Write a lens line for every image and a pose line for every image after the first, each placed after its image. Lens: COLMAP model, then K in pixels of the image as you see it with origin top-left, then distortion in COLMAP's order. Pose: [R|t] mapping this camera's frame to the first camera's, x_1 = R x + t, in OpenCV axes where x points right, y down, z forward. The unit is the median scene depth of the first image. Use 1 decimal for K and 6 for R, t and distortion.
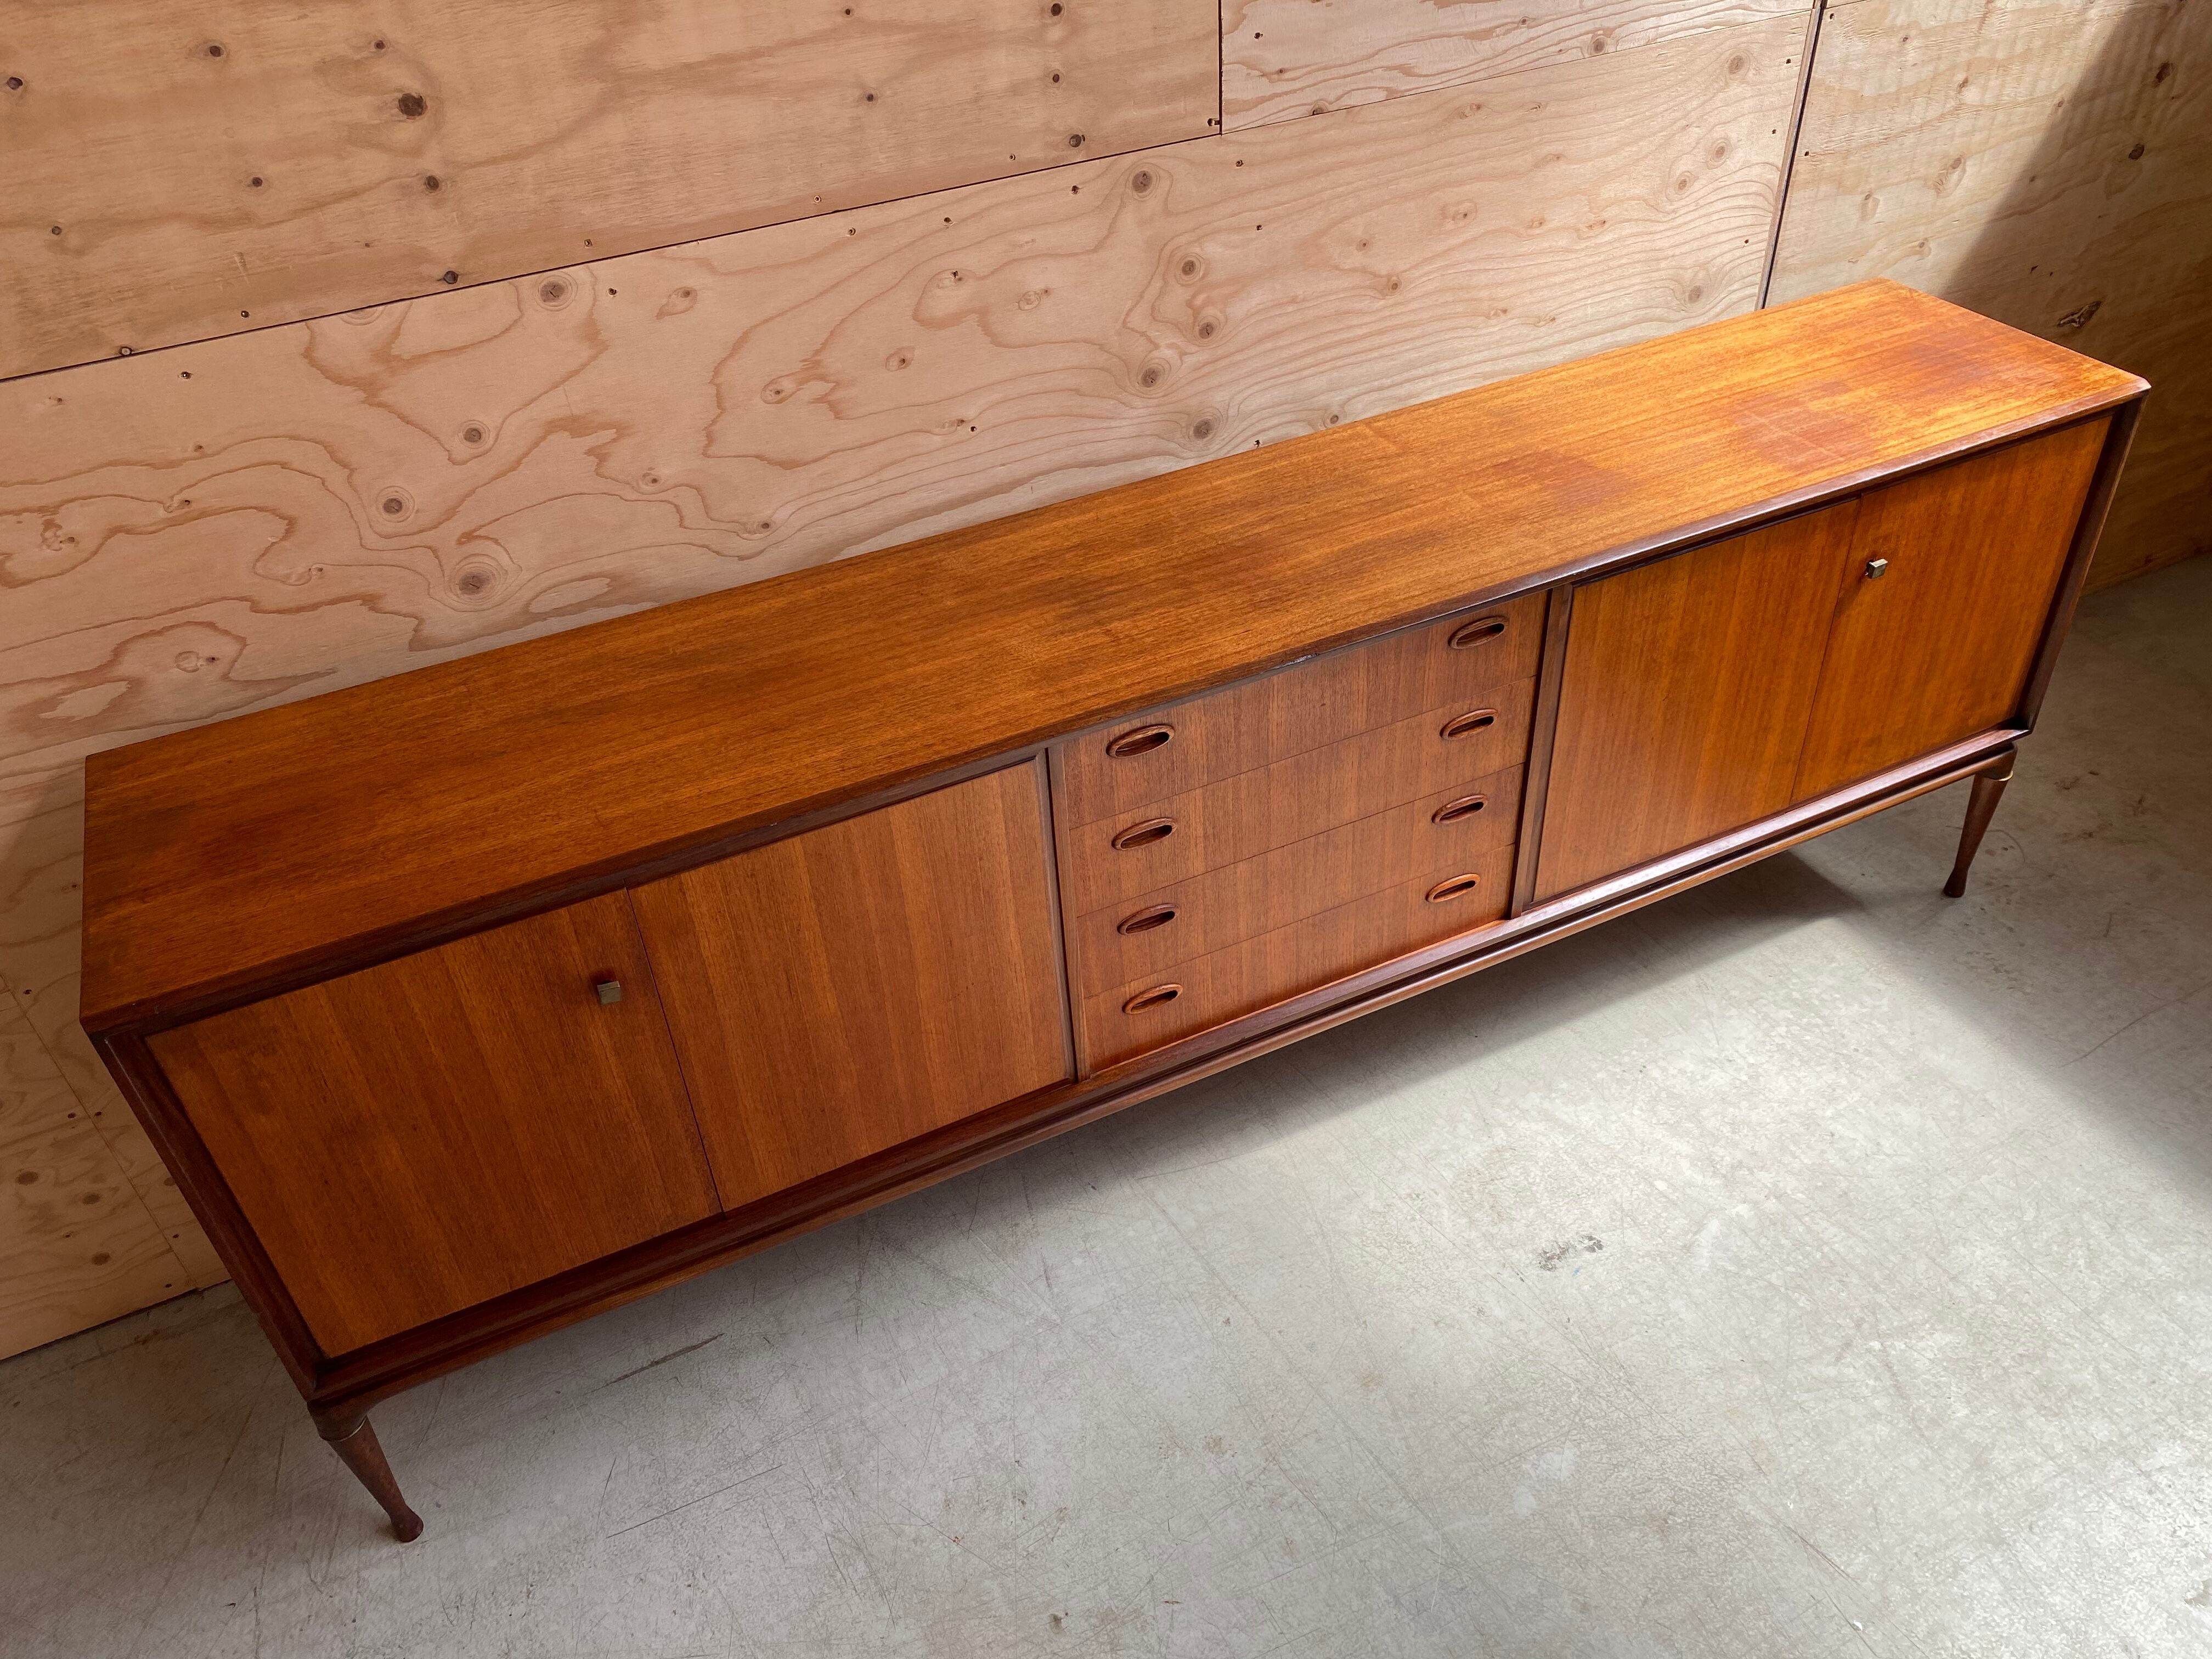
lens RADIAL K [[1708.8, 0, 1100.5], [0, 1708.8, 827.1], [0, 0, 1]] dist [0.020965, -0.025425]
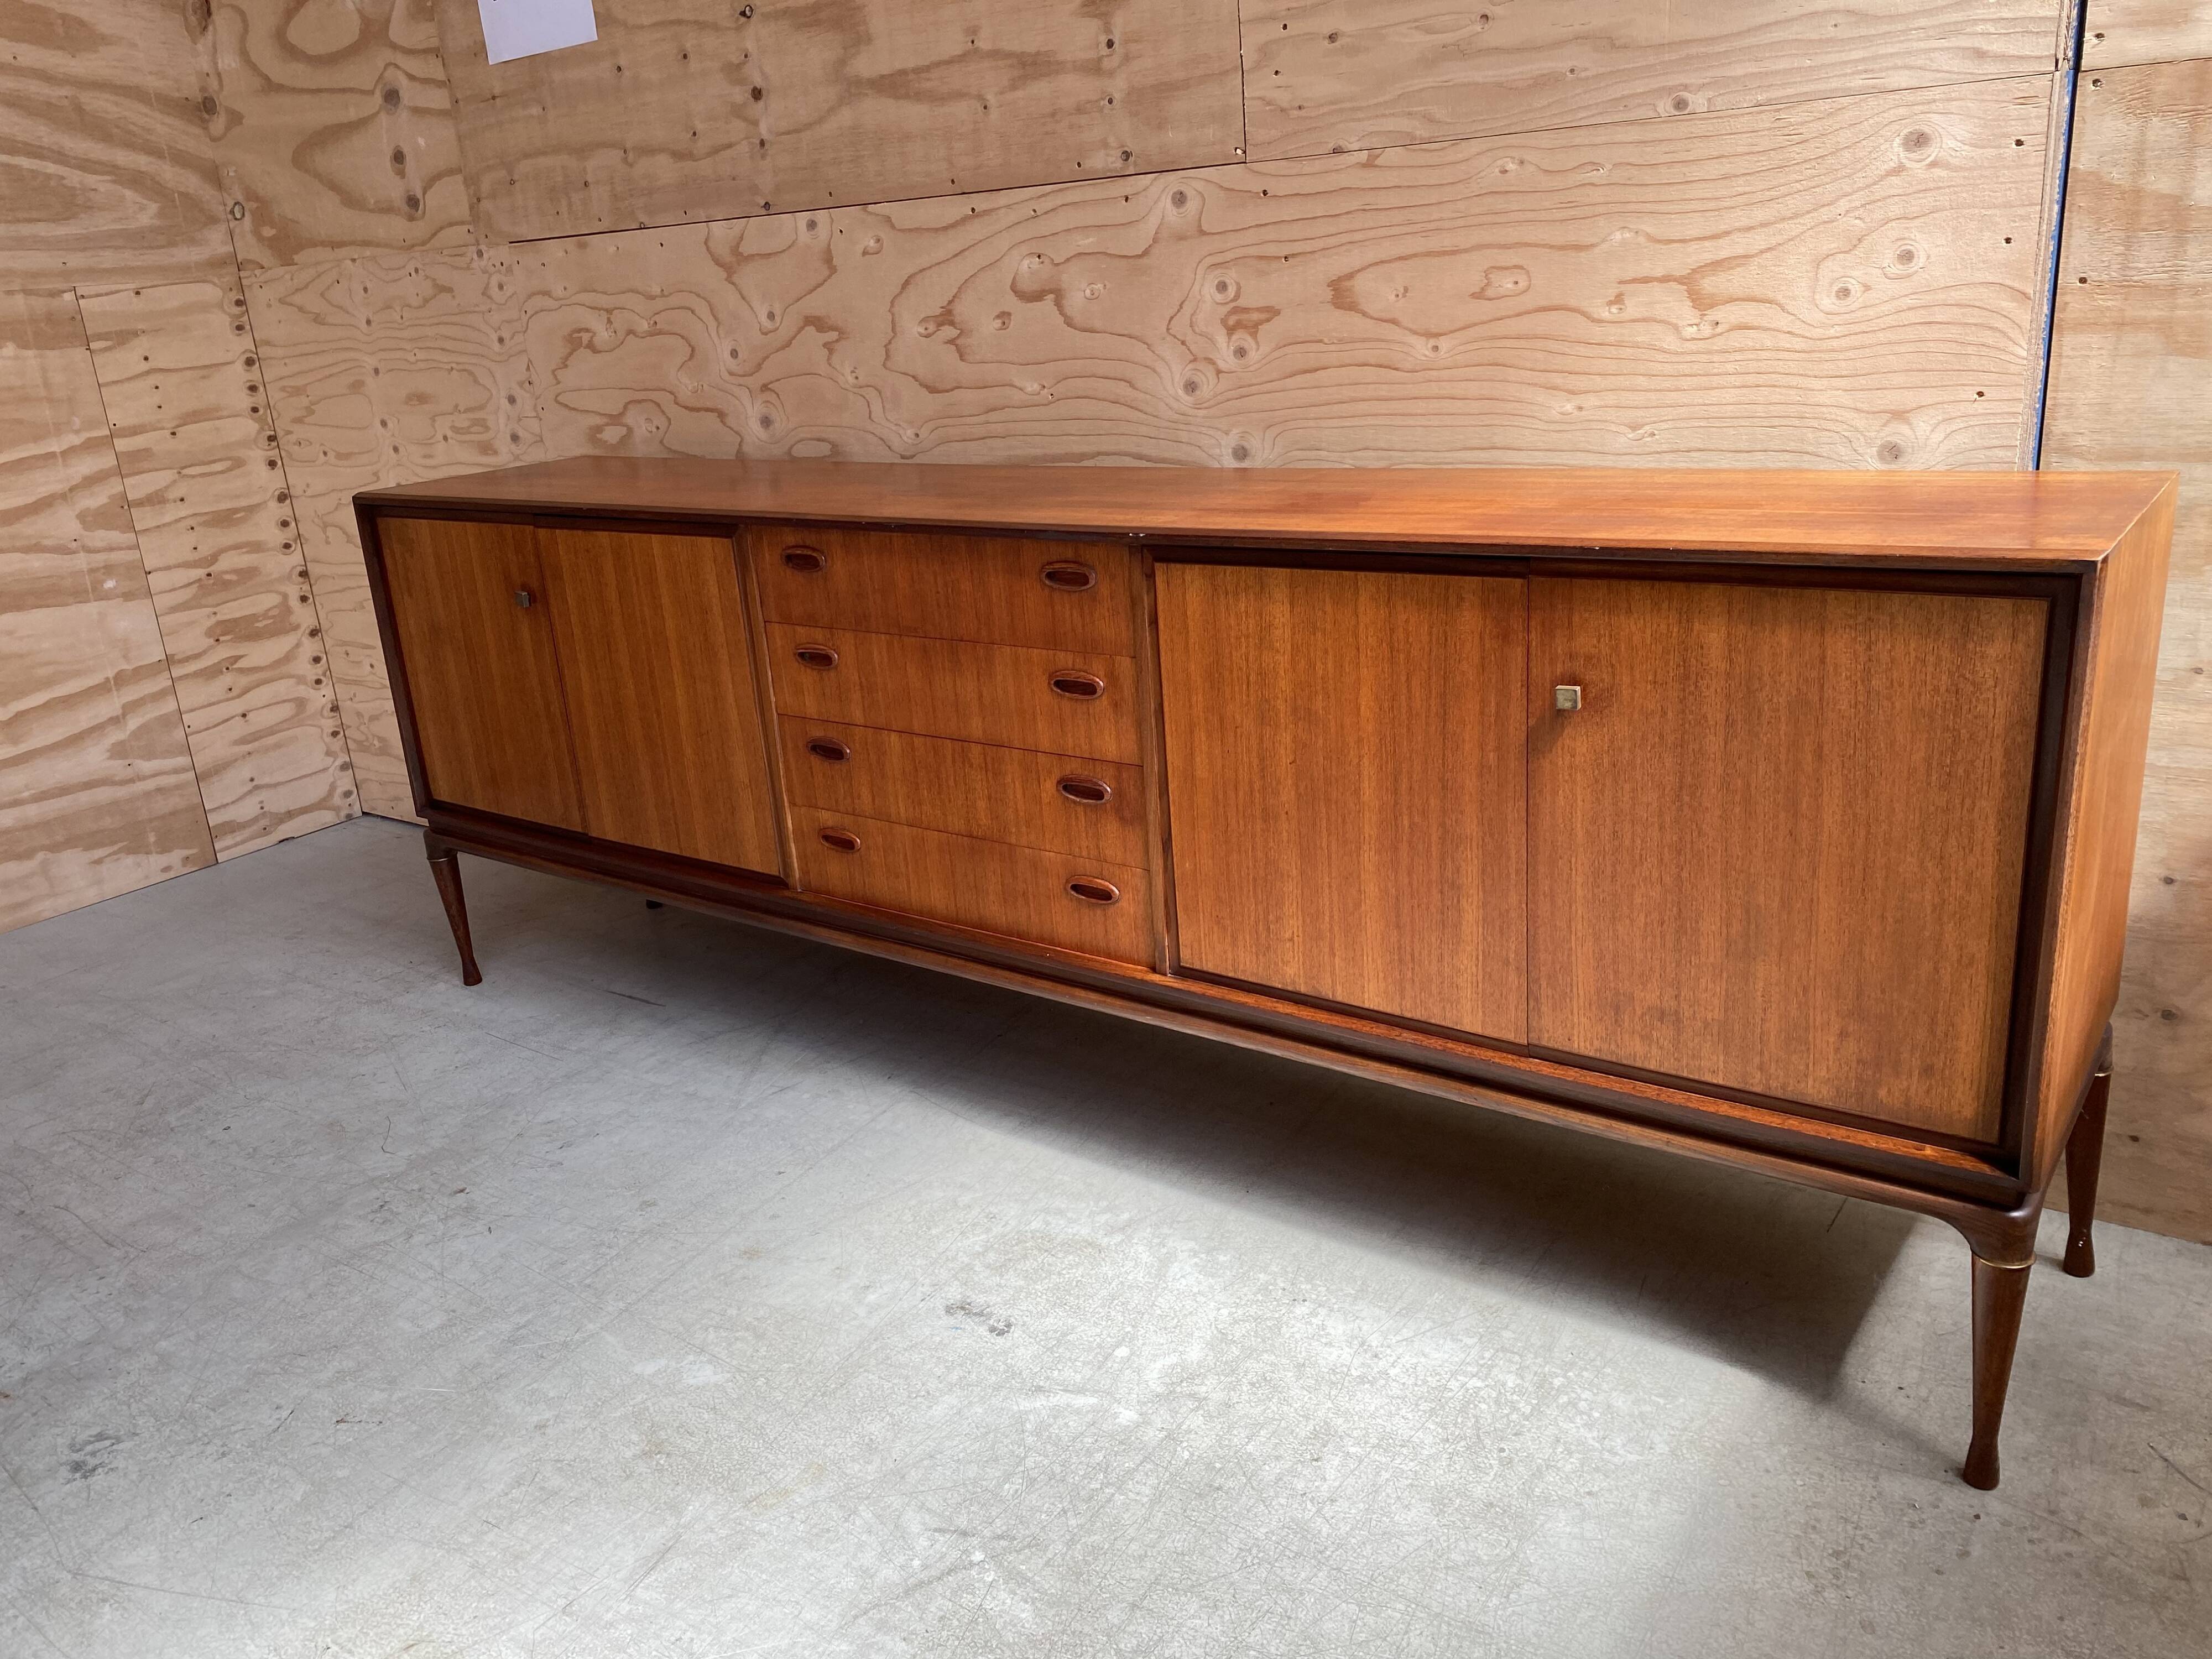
lens RADIAL K [[1708.8, 0, 1080.5], [0, 1708.8, 793.8], [0, 0, 1]] dist [0.020965, -0.025425]
pose [[0.463513, 0.286142, -0.838617, 1.045596], [-0.505913, 0.862460, 0.014654, -0.022170], [0.727467, 0.417475, 0.544524, 0.498491]]
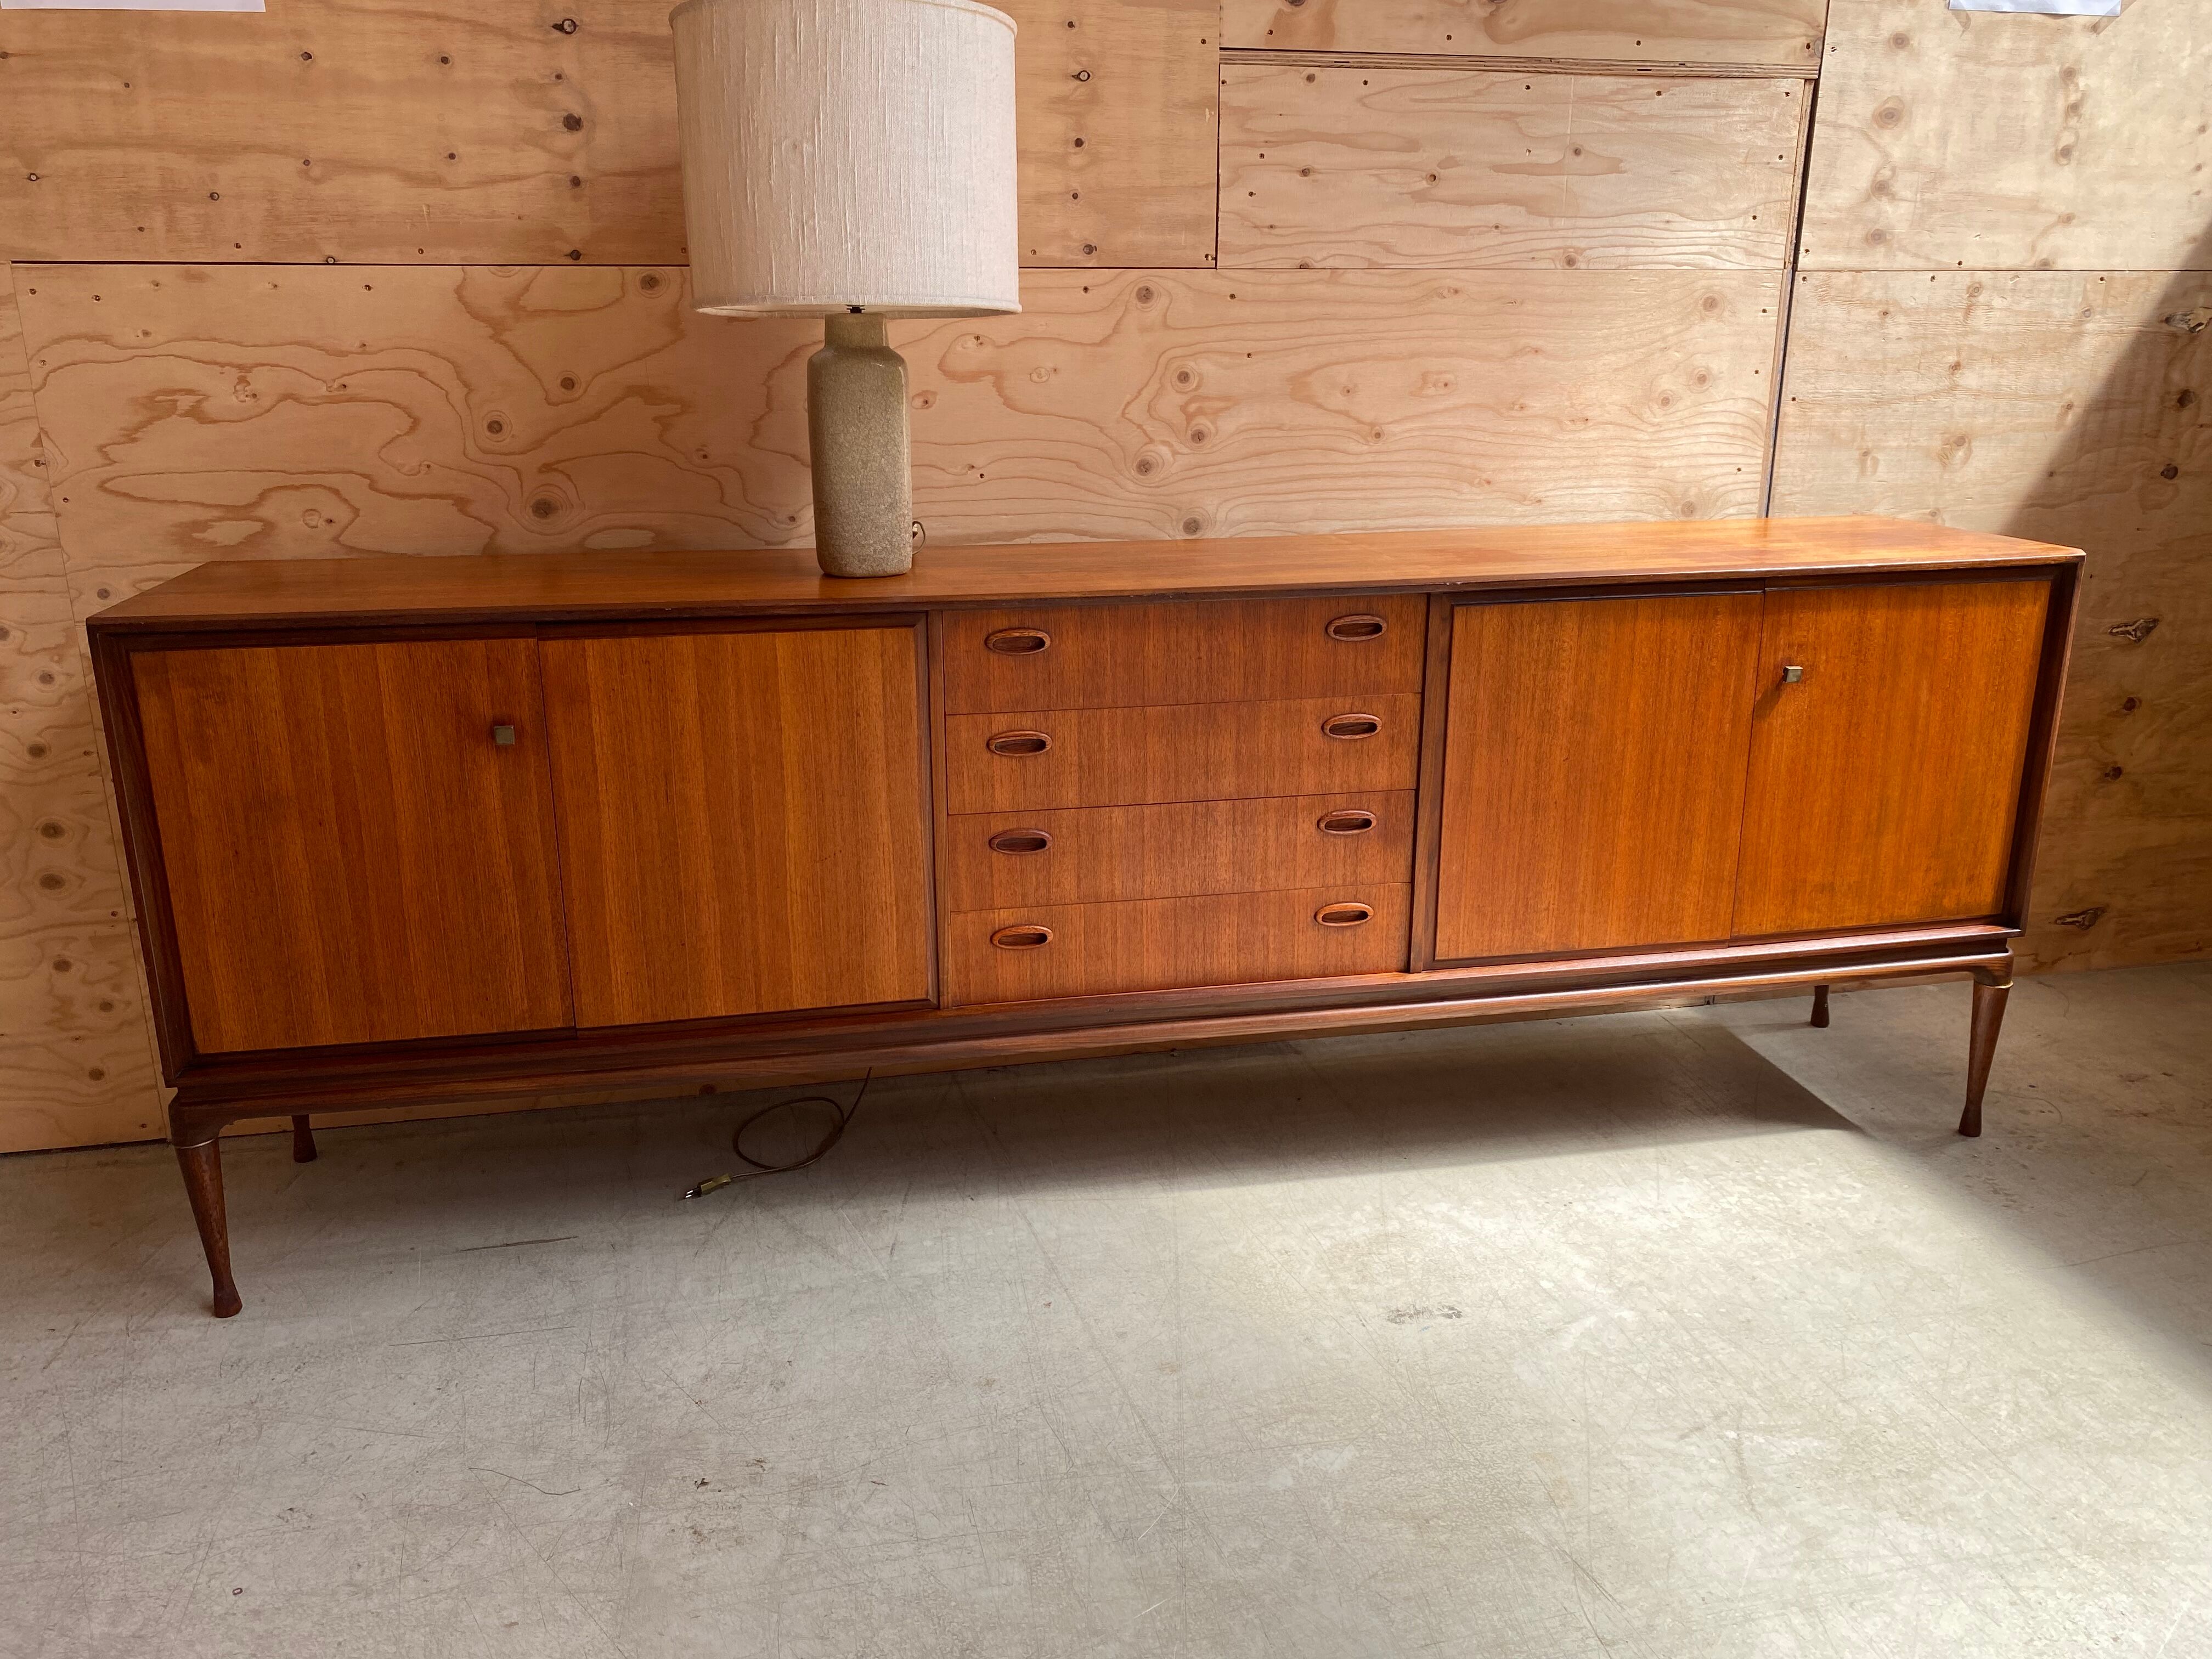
lens RADIAL K [[1708.8, 0, 1097.1], [0, 1708.8, 805.6], [0, 0, 1]] dist [0.020965, -0.025425]
pose [[0.968748, 0.118989, -0.217643, 0.298684], [-0.190392, 0.919104, -0.344961, 0.384565], [0.158990, 0.375618, 0.913035, 0.015248]]
